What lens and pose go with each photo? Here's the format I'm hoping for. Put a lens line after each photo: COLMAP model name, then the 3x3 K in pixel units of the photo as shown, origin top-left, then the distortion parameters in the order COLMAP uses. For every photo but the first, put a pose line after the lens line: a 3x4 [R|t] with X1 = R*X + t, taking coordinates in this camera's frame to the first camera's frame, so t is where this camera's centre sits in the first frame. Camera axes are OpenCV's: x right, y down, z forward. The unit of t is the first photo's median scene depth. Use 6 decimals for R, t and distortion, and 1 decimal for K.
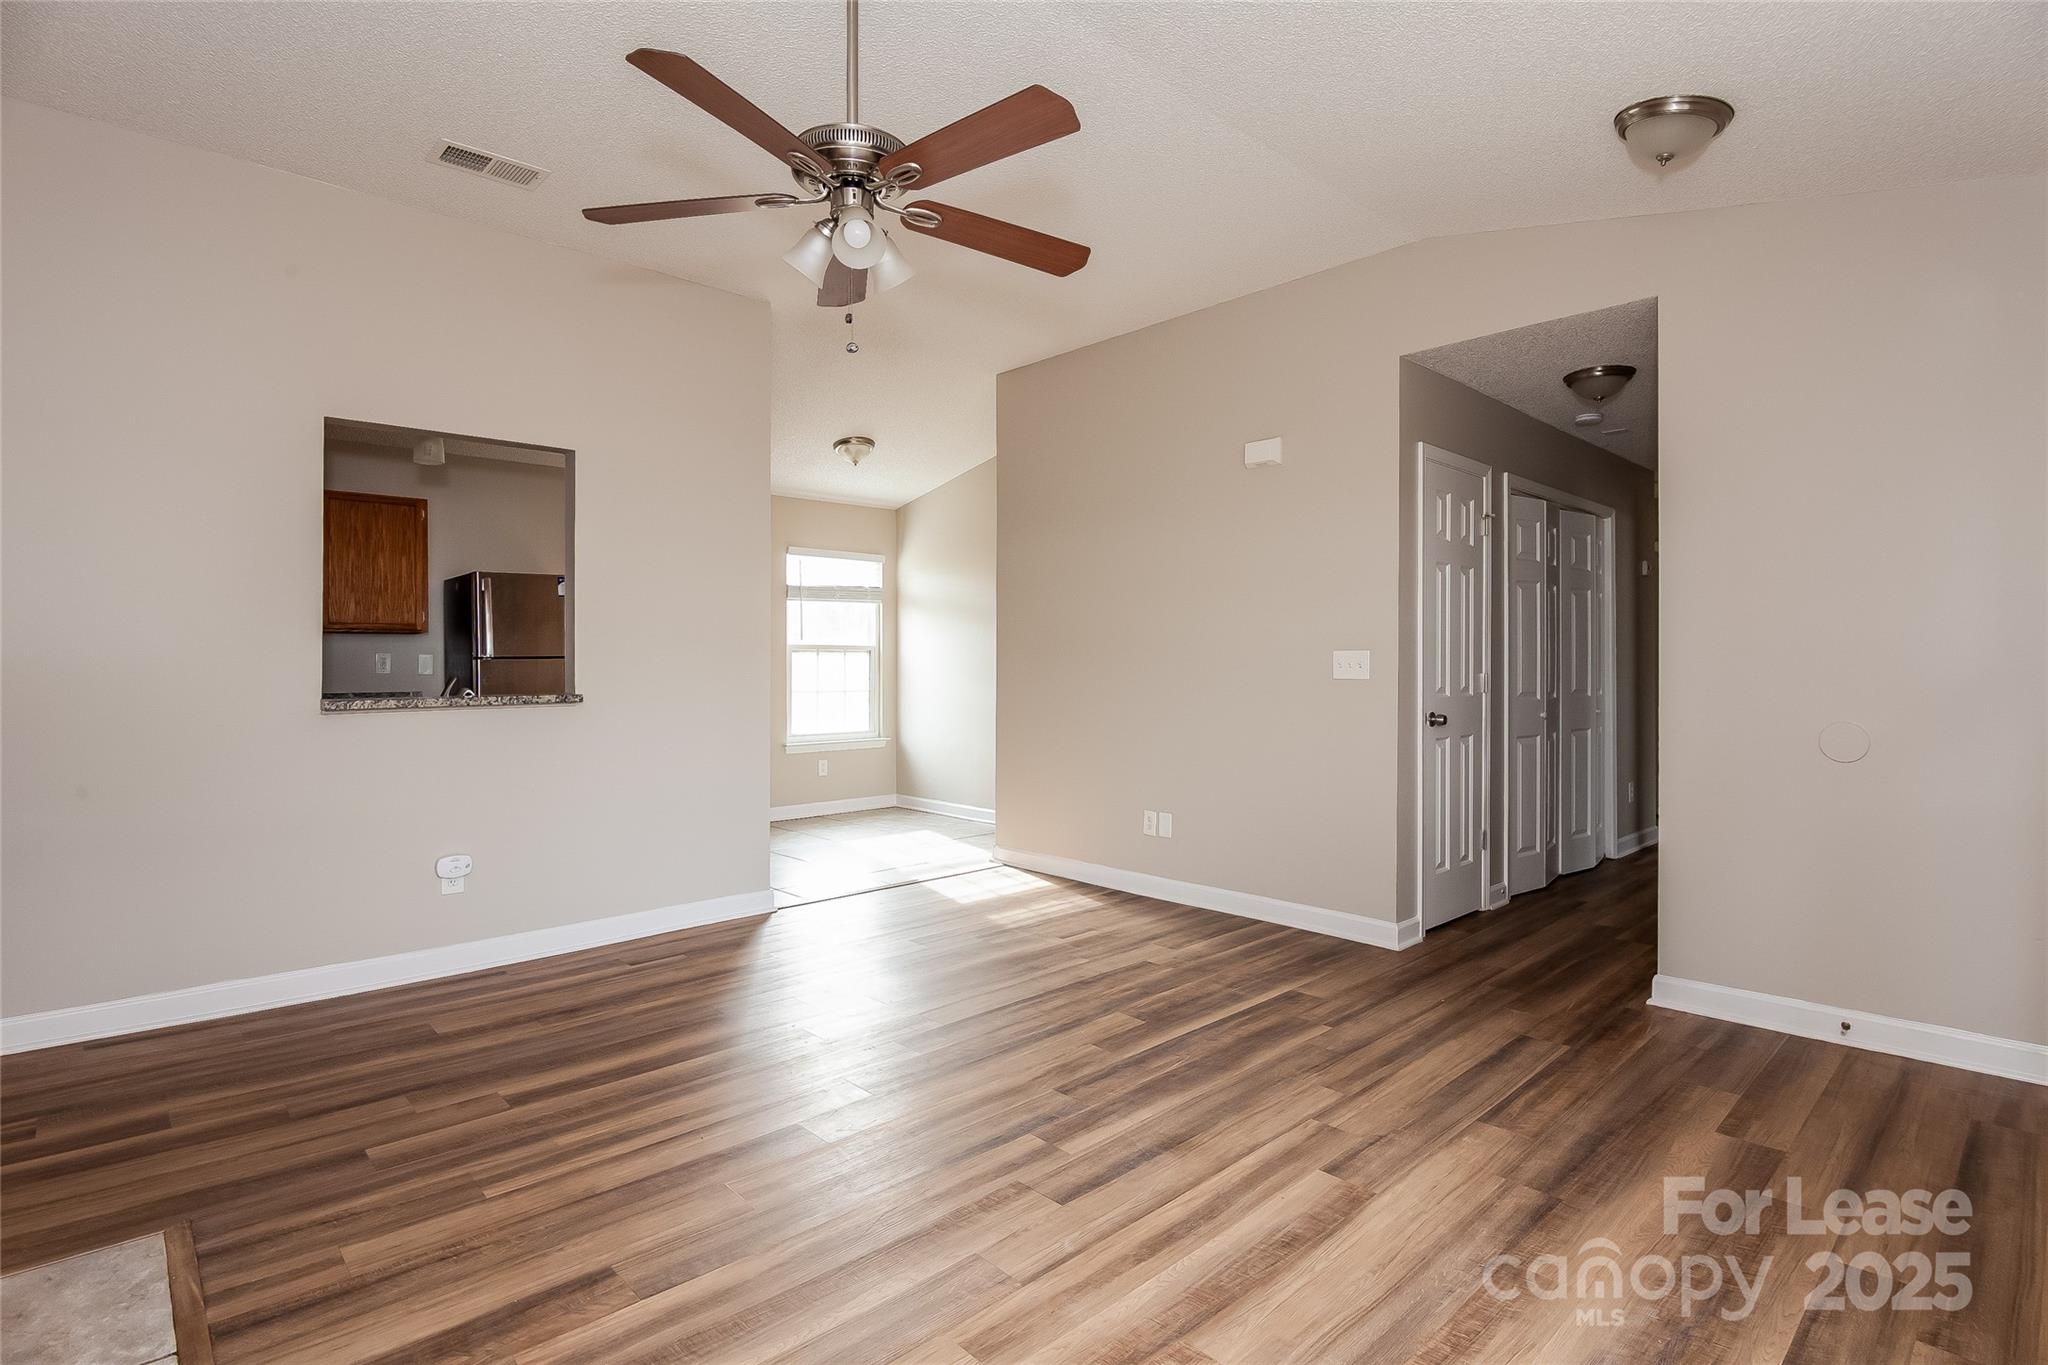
lens RADIAL K [[995.9, 0, 1013.2], [0, 995.9, 685.1], [0, 0, 1]] dist [-0.004309, -0.000181]
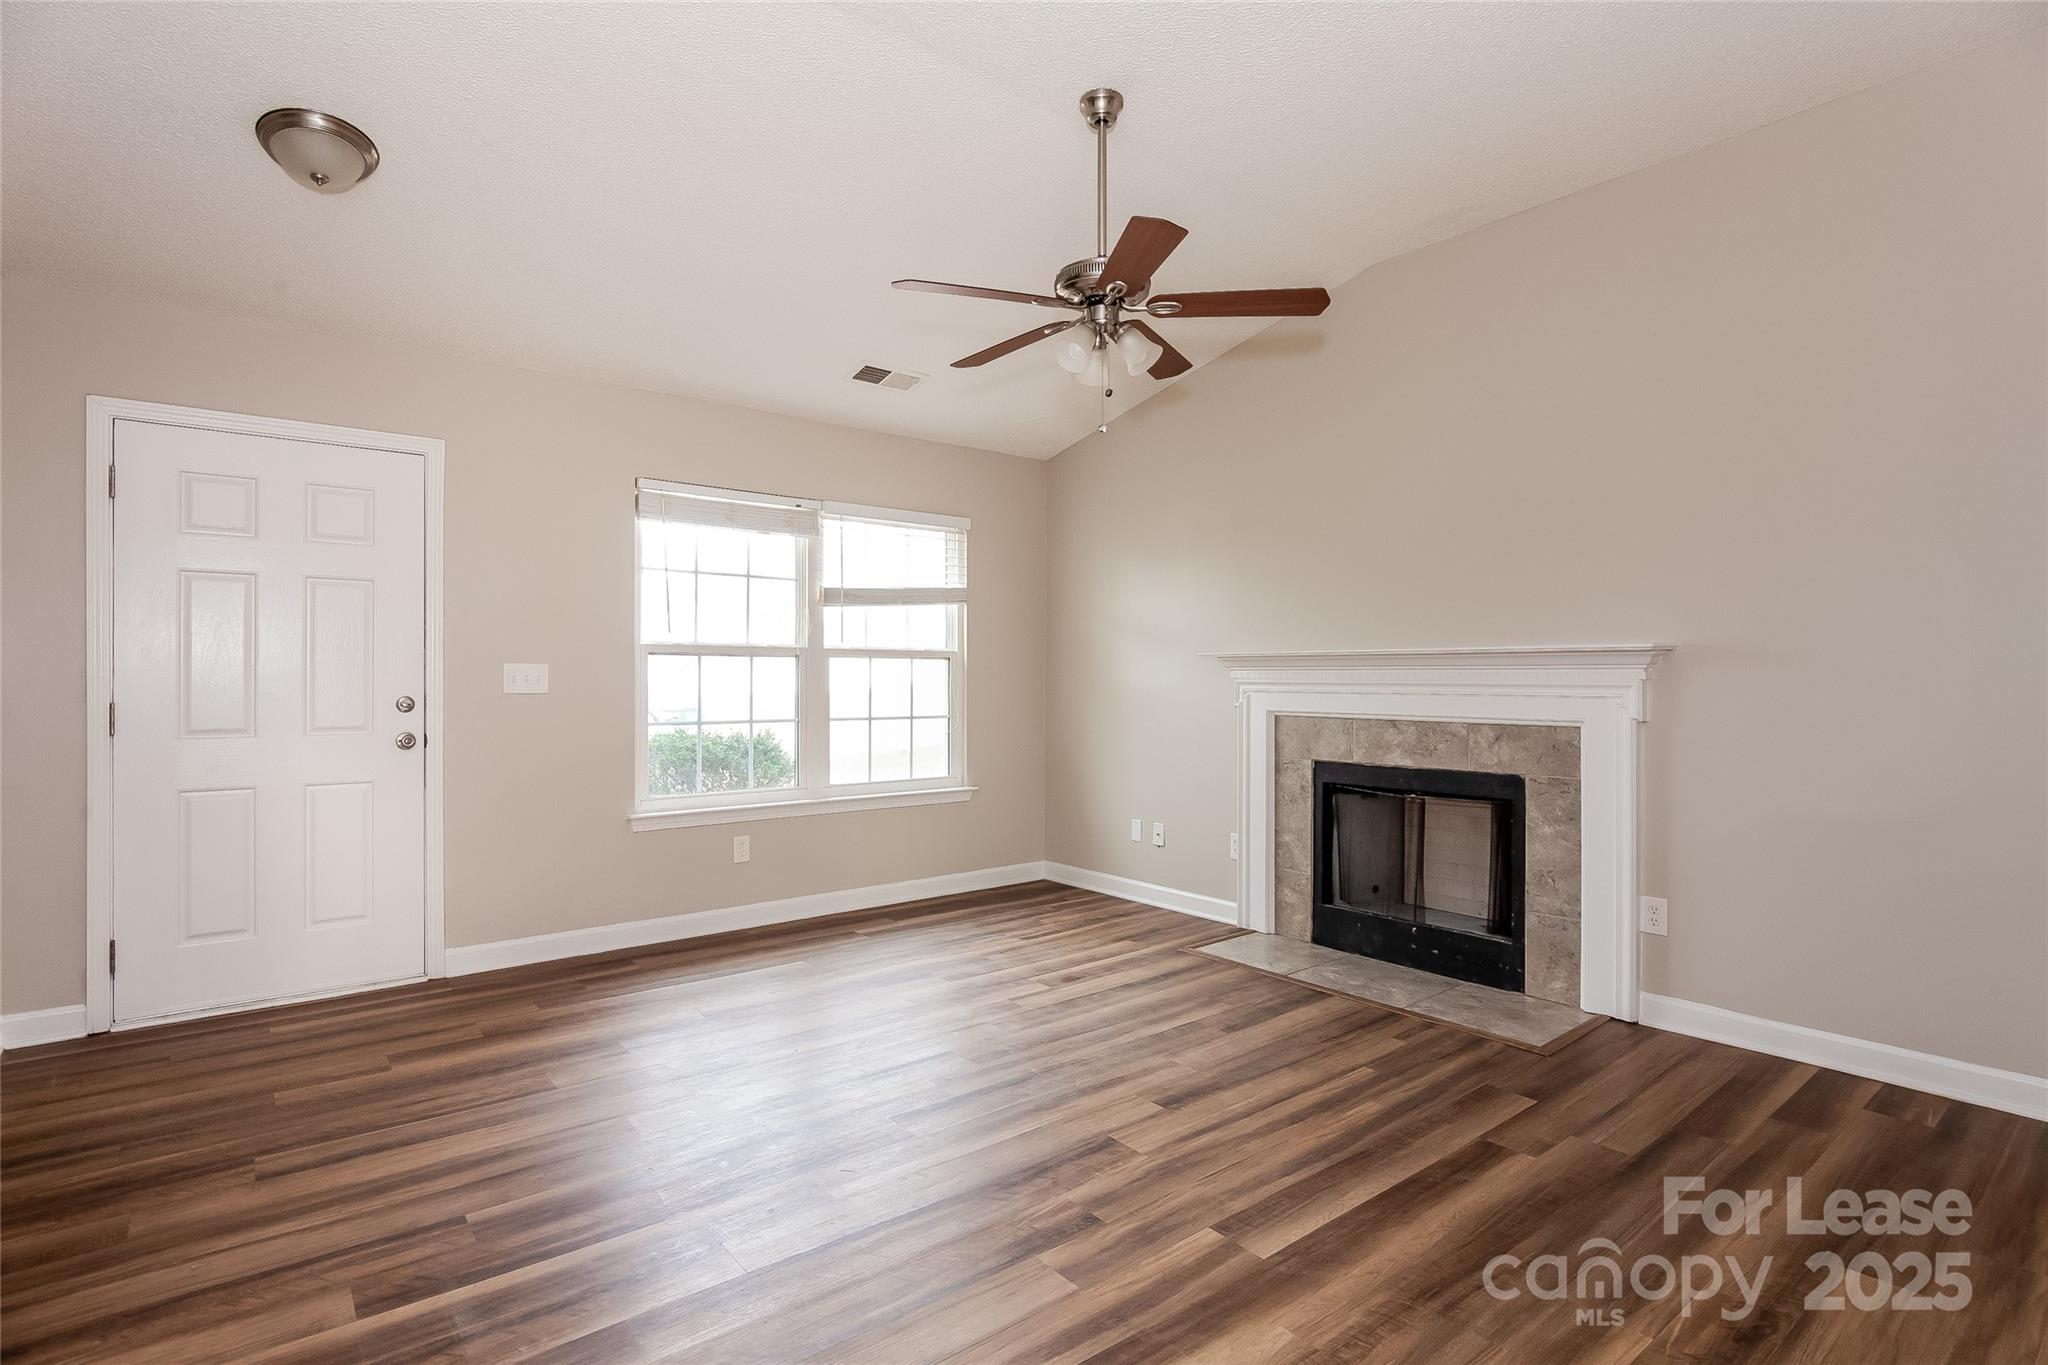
lens RADIAL K [[995.9, 0, 1013.2], [0, 995.9, 685.1], [0, 0, 1]] dist [-0.004309, -0.000181]
pose [[-0.996890, 0.000969, 0.078800, -0.126424], [0.002781, 0.999734, 0.022883, -0.036782], [-0.078757, 0.023031, -0.996628, 1.971073]]
